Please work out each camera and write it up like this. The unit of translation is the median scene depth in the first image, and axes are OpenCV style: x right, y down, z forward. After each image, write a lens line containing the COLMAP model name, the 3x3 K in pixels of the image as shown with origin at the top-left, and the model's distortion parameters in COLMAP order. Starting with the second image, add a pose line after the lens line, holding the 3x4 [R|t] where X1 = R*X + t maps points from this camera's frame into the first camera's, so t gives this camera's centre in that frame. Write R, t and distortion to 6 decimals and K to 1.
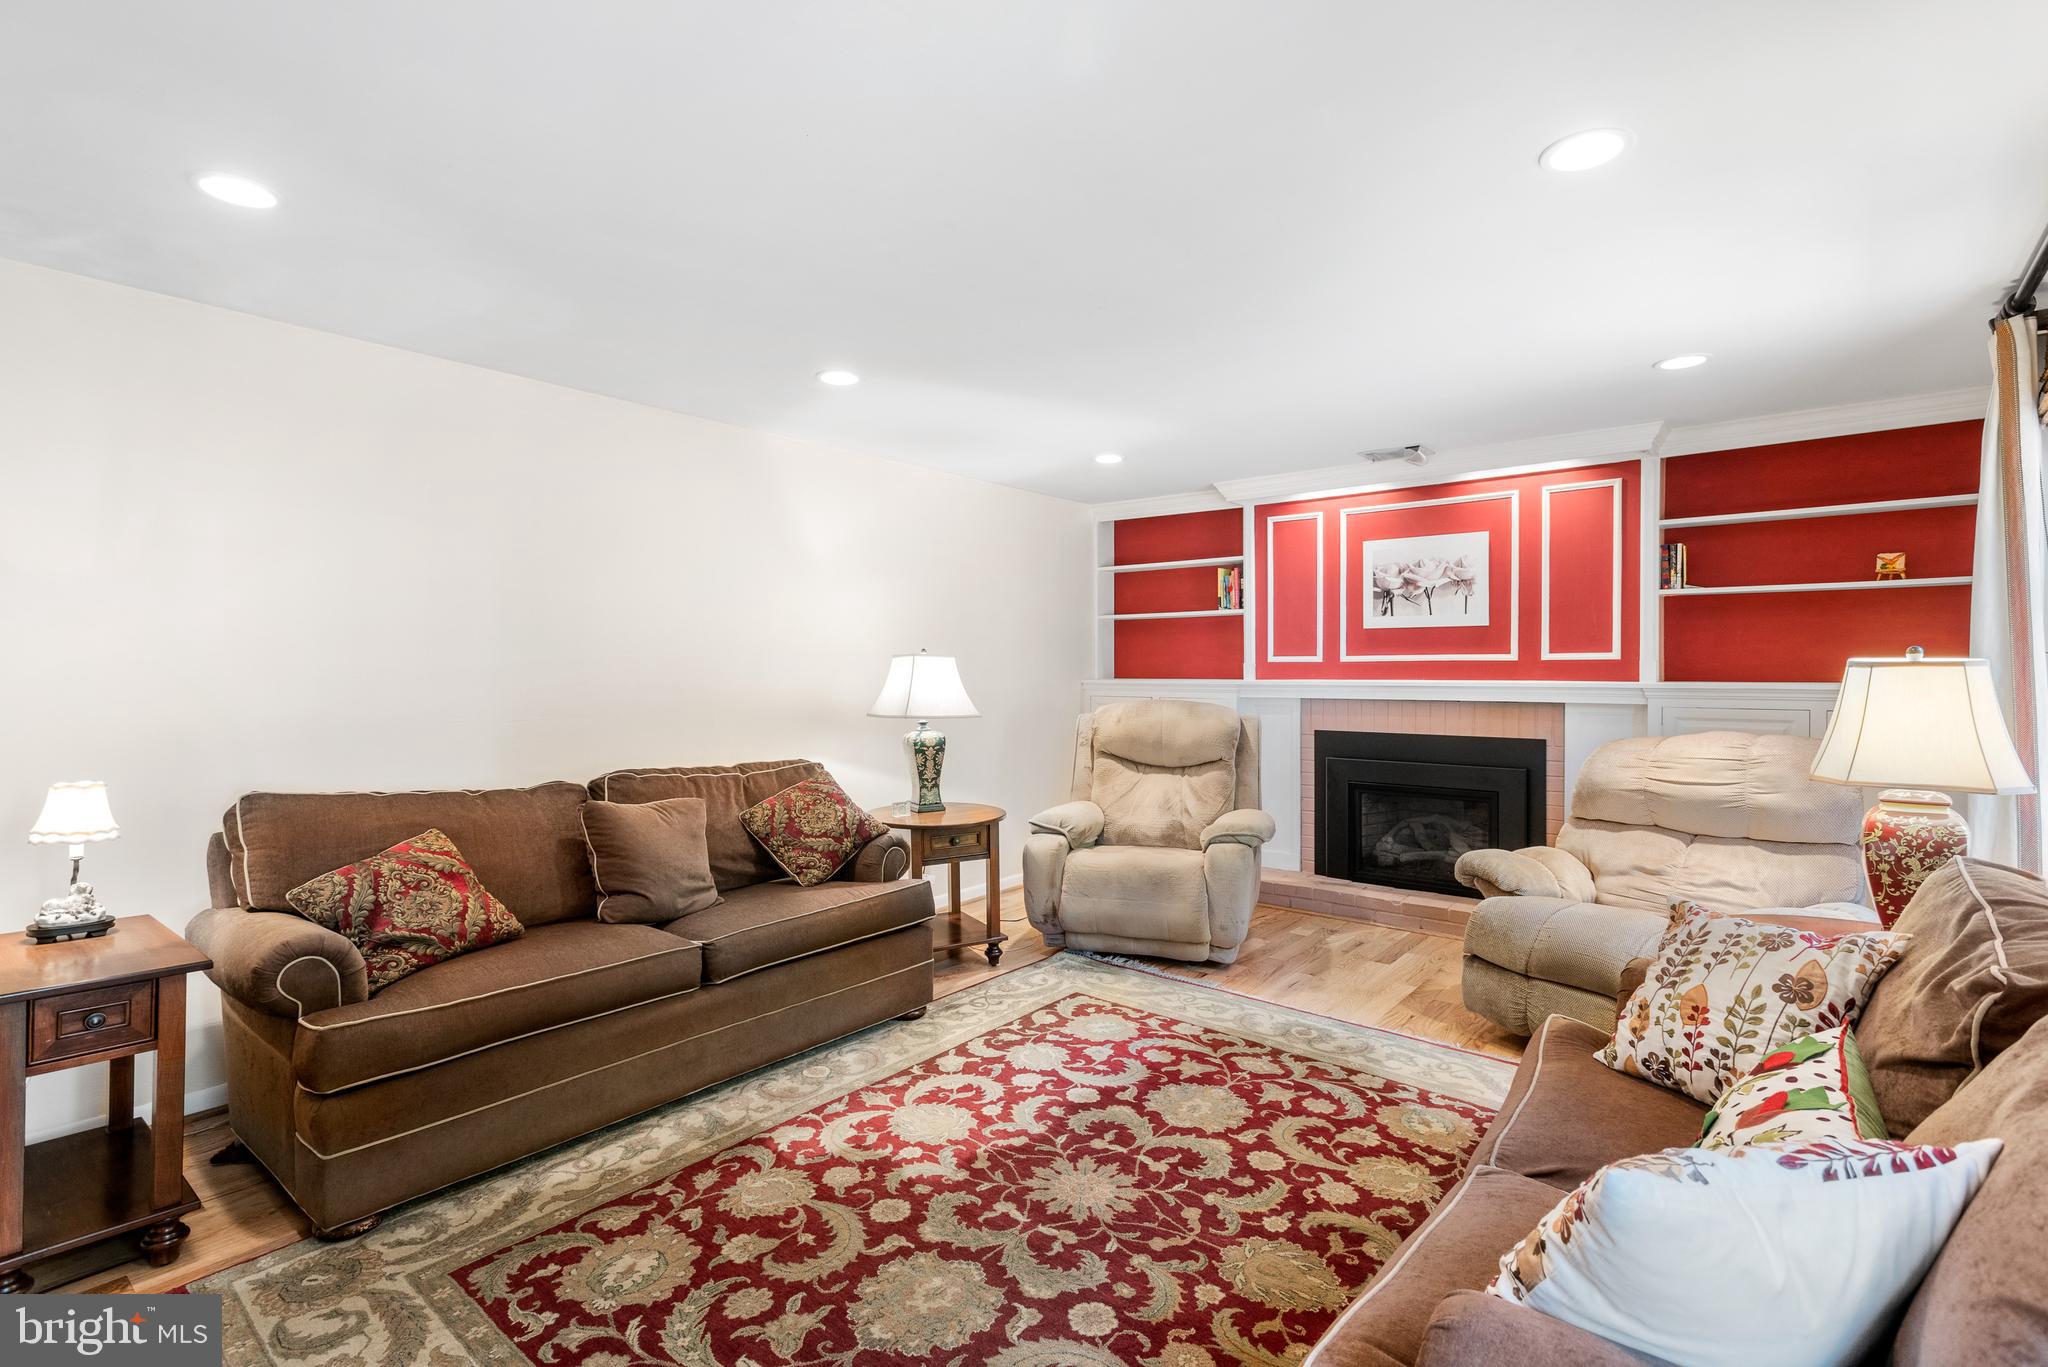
lens RADIAL K [[965.7, 0, 1025.8], [0, 965.7, 677.2], [0, 0, 1]] dist [0.010308, 0.000023]
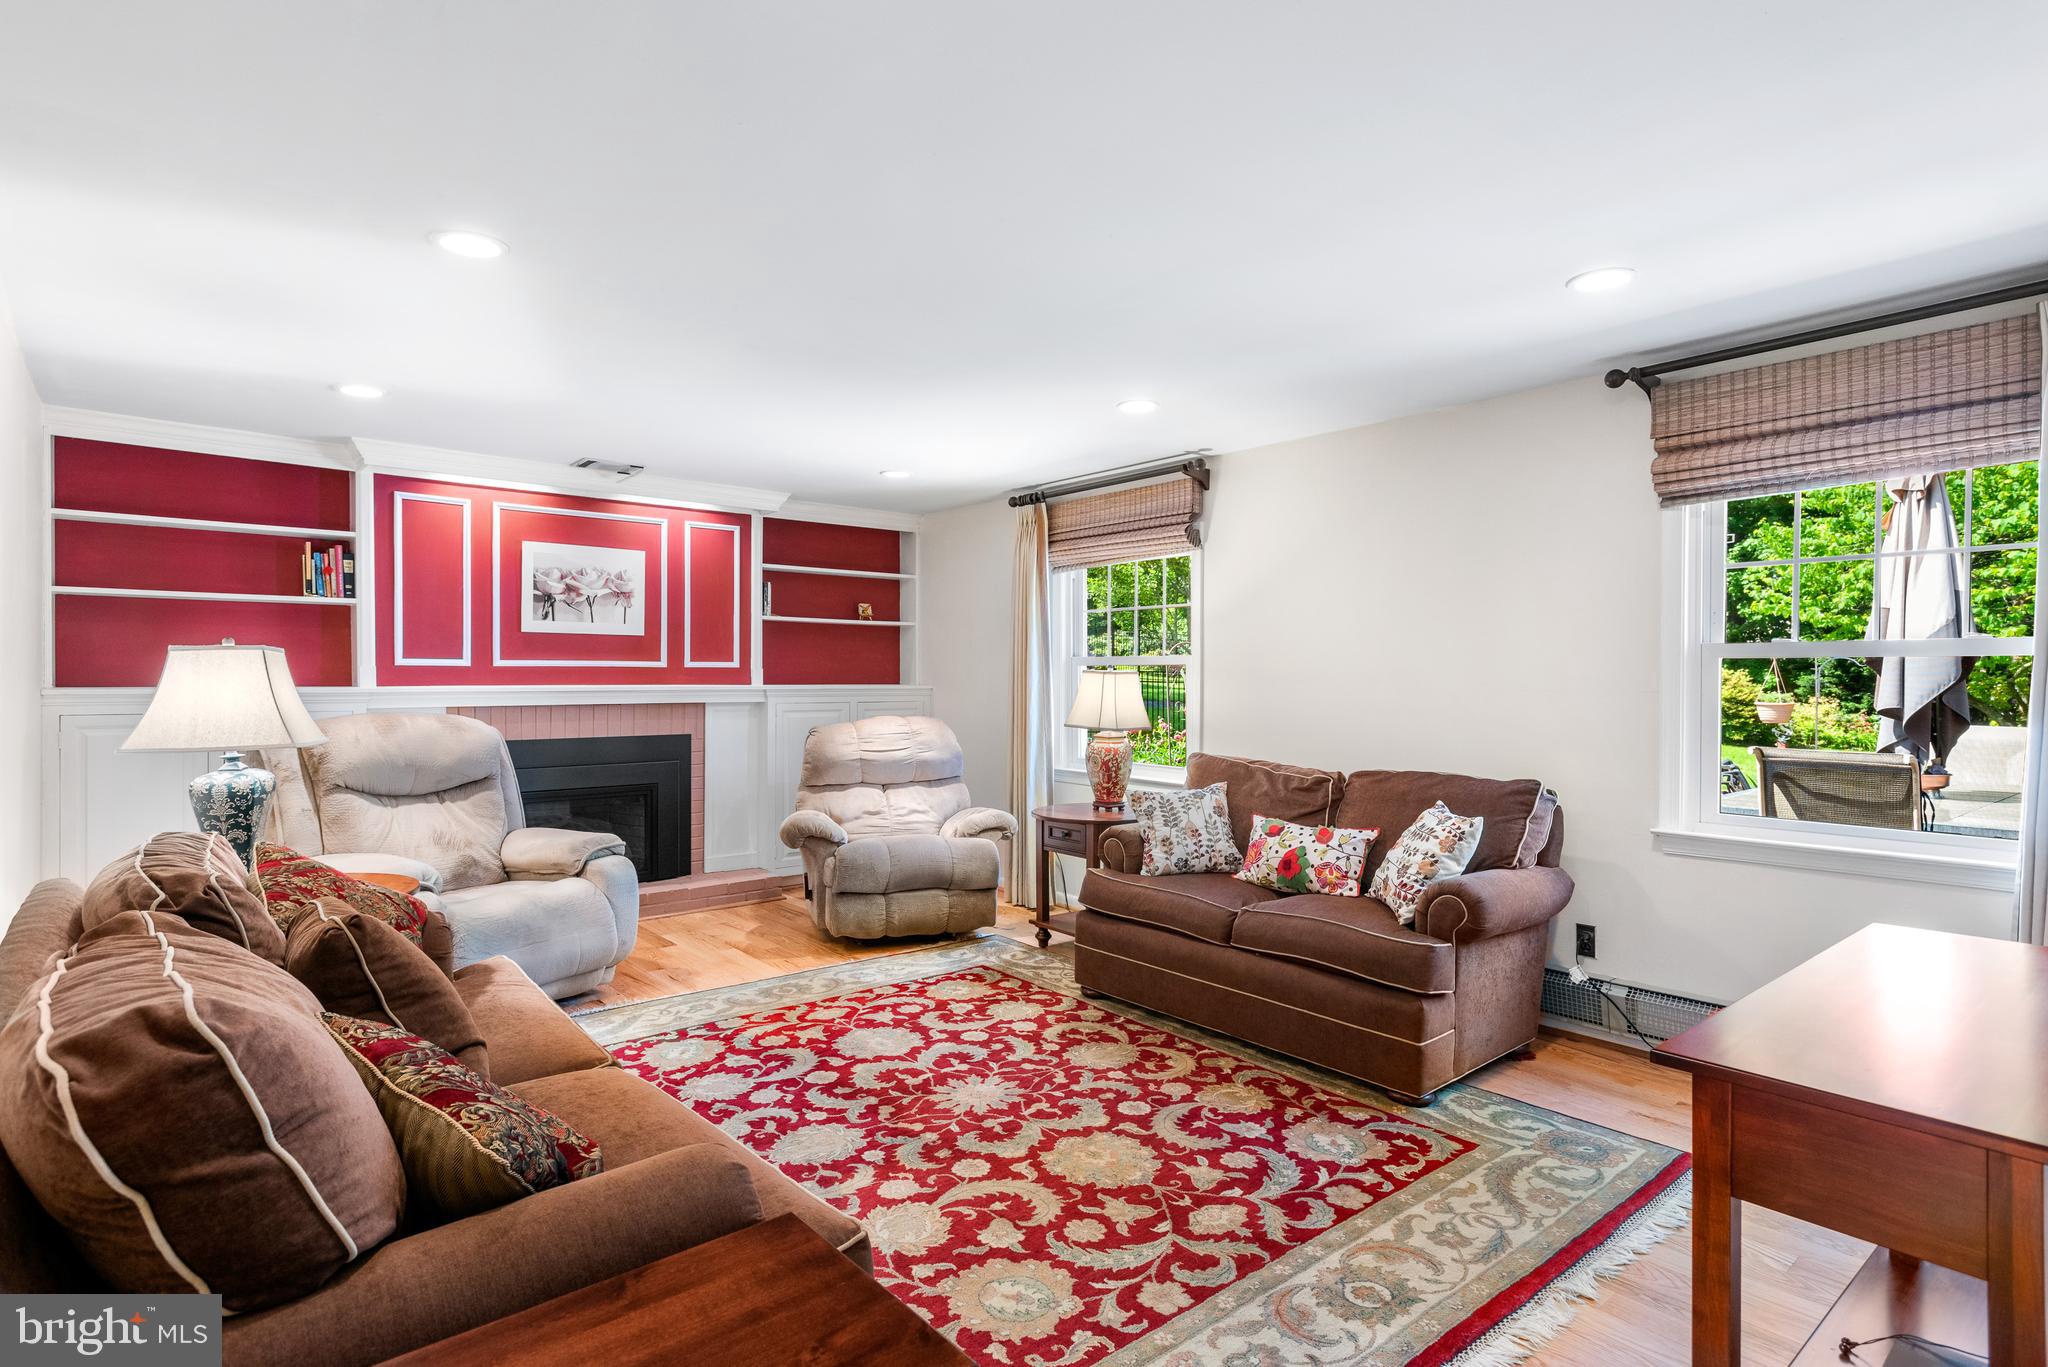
lens RADIAL K [[1036.3, 0, 1026.6], [0, 1036.3, 680.4], [0, 0, 1]] dist [0.015849, -0.000409]
pose [[0.187503, -0.002733, 0.982260, -0.972396], [0.005197, 0.999985, 0.001790, -0.002575], [-0.982250, 0.004769, 0.187515, 0.541934]]
